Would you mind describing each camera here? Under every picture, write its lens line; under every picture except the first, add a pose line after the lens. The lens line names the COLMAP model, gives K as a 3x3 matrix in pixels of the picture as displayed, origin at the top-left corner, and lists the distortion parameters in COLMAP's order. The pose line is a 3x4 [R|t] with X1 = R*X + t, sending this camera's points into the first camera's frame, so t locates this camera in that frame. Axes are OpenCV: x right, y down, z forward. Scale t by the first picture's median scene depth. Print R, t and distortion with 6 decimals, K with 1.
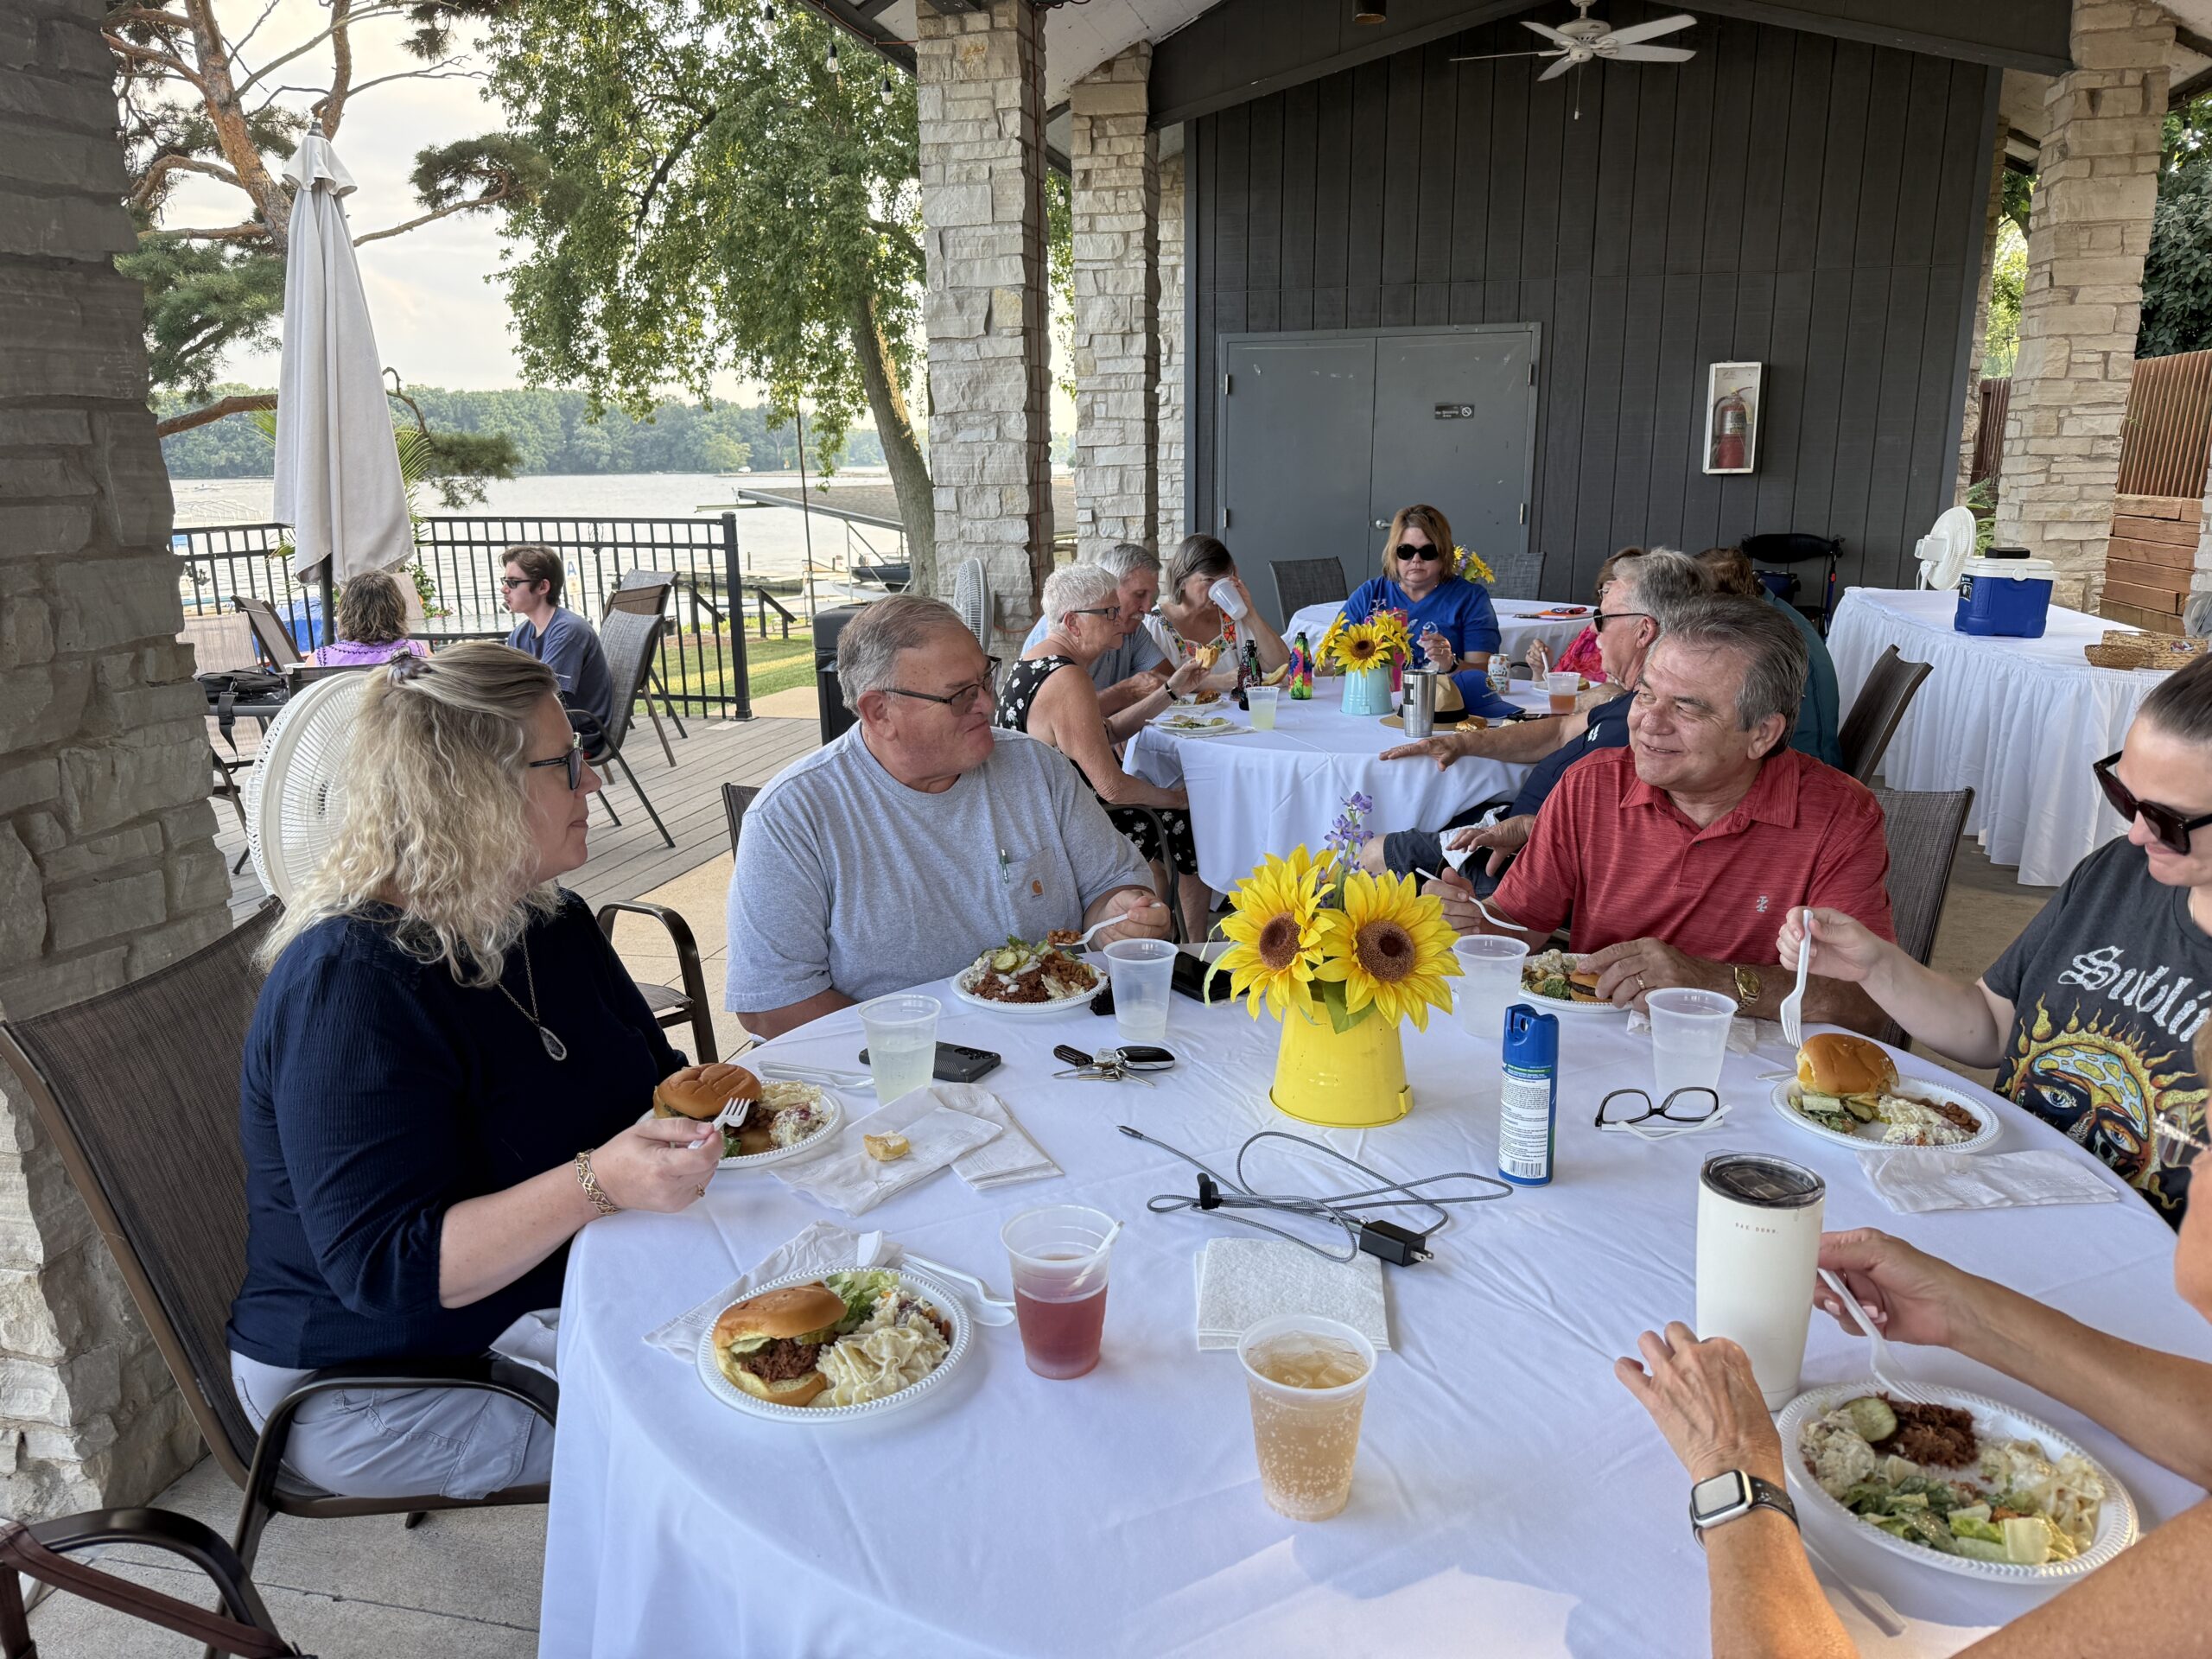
lens RADIAL K [[1564.7, 0, 1114.2], [0, 1564.7, 840.0], [0, 0, 1]] dist [0.027801, -0.044630]
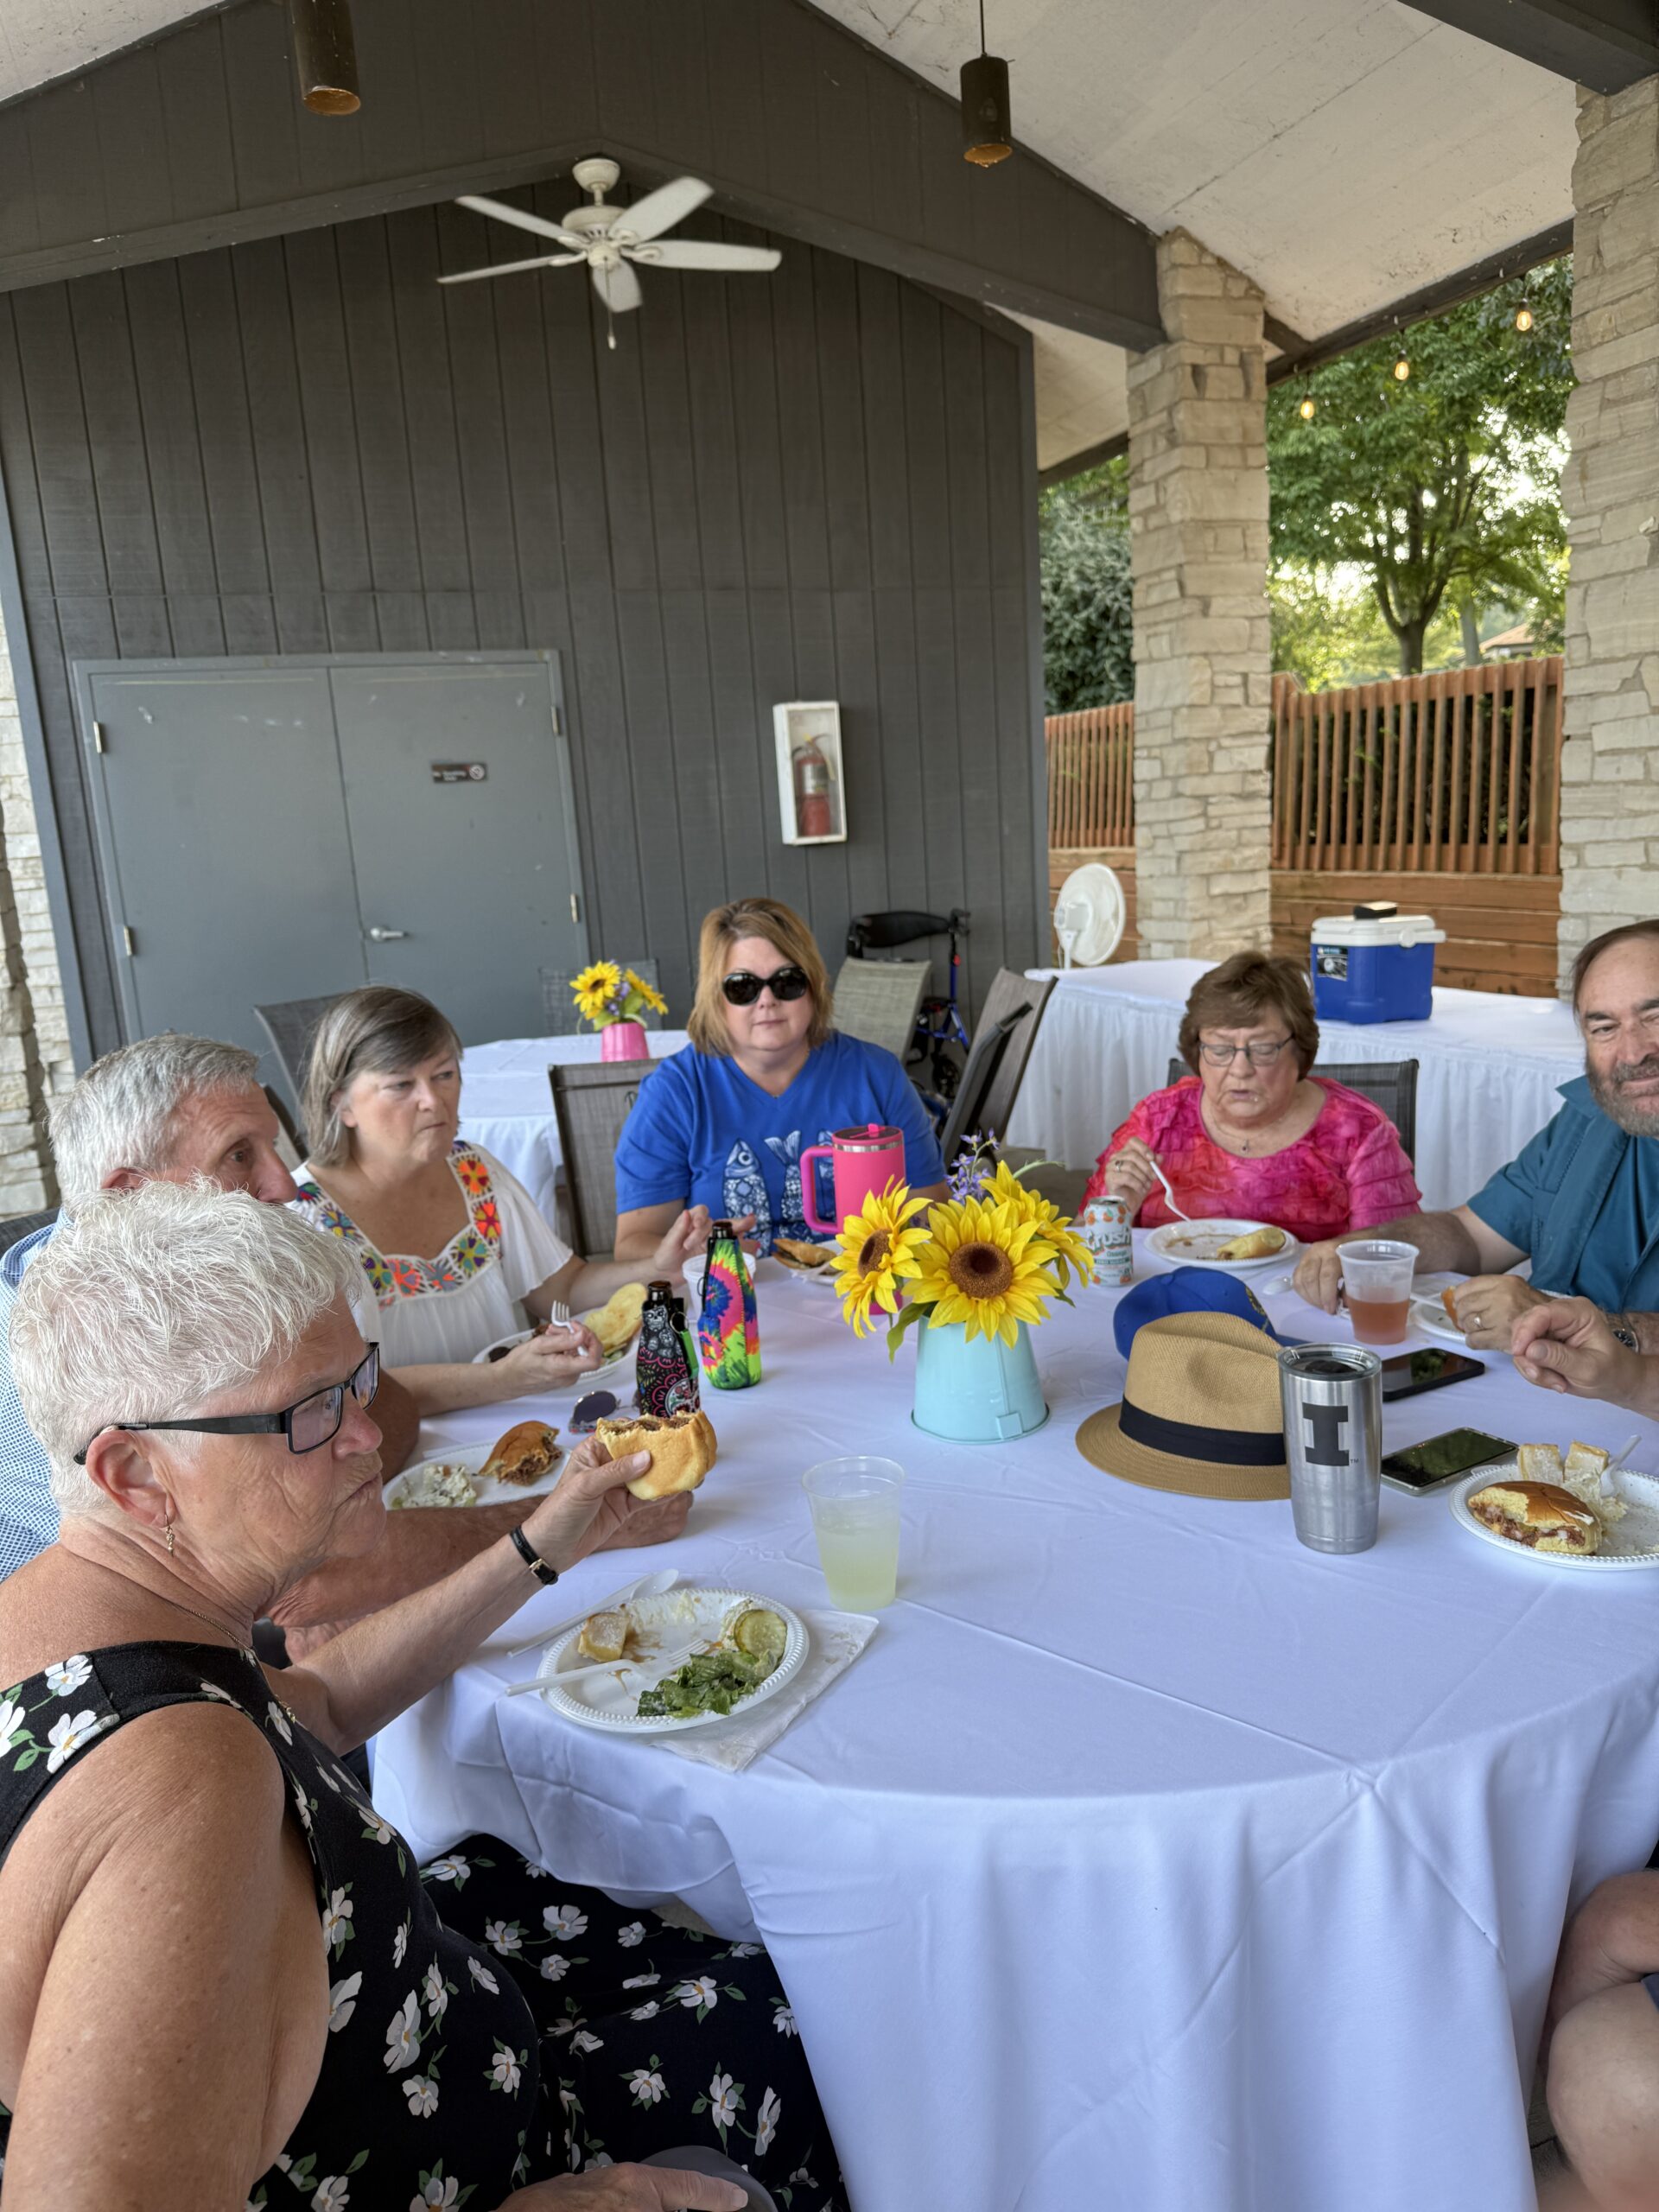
lens RADIAL K [[1564.7, 0, 838.5], [0, 1564.7, 1114.6], [0, 0, 1]] dist [0.027801, -0.044630]
pose [[0.839005, -0.140416, 0.525695, -0.036118], [0.180064, 0.983344, -0.024724, -0.090172], [-0.513467, 0.115403, 0.850314, 0.399804]]
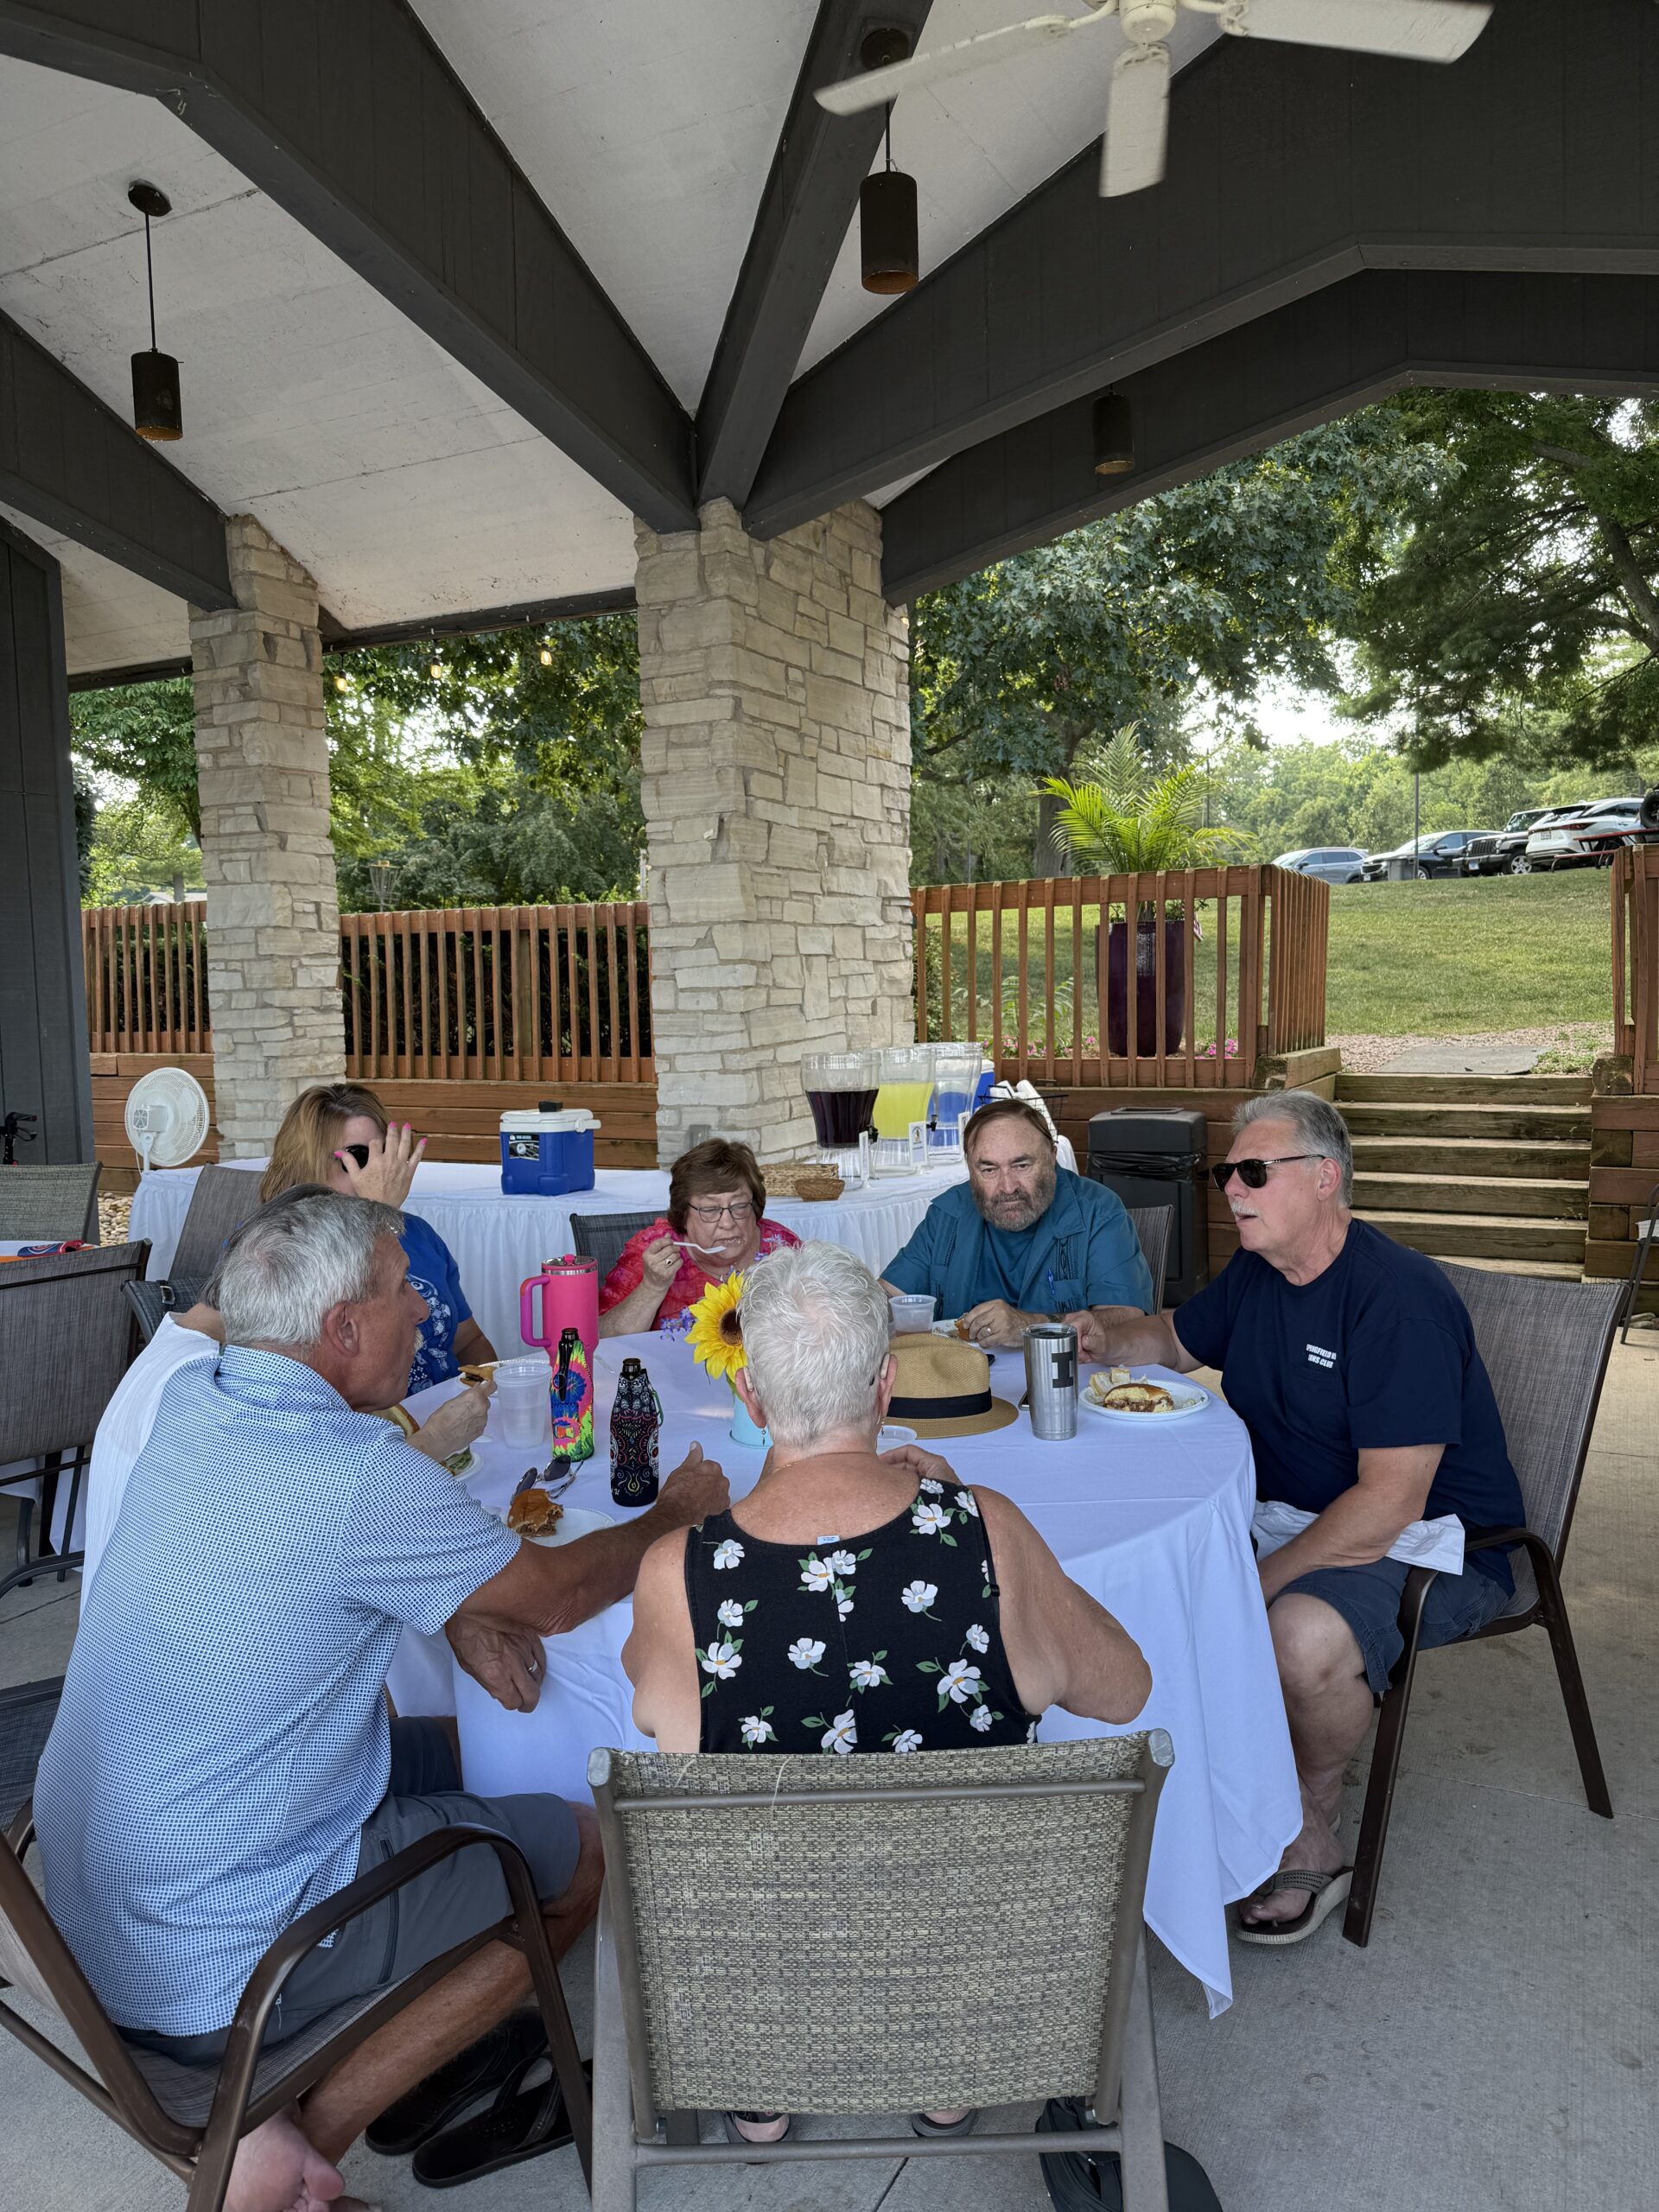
lens RADIAL K [[1564.7, 0, 809.9], [0, 1564.7, 1117.6], [0, 0, 1]] dist [0.027801, -0.044630]
pose [[0.244918, -0.080646, 0.966184, -0.228585], [0.251177, 0.967790, 0.017109, -0.119376], [-0.936443, 0.238493, 0.257285, 0.483023]]
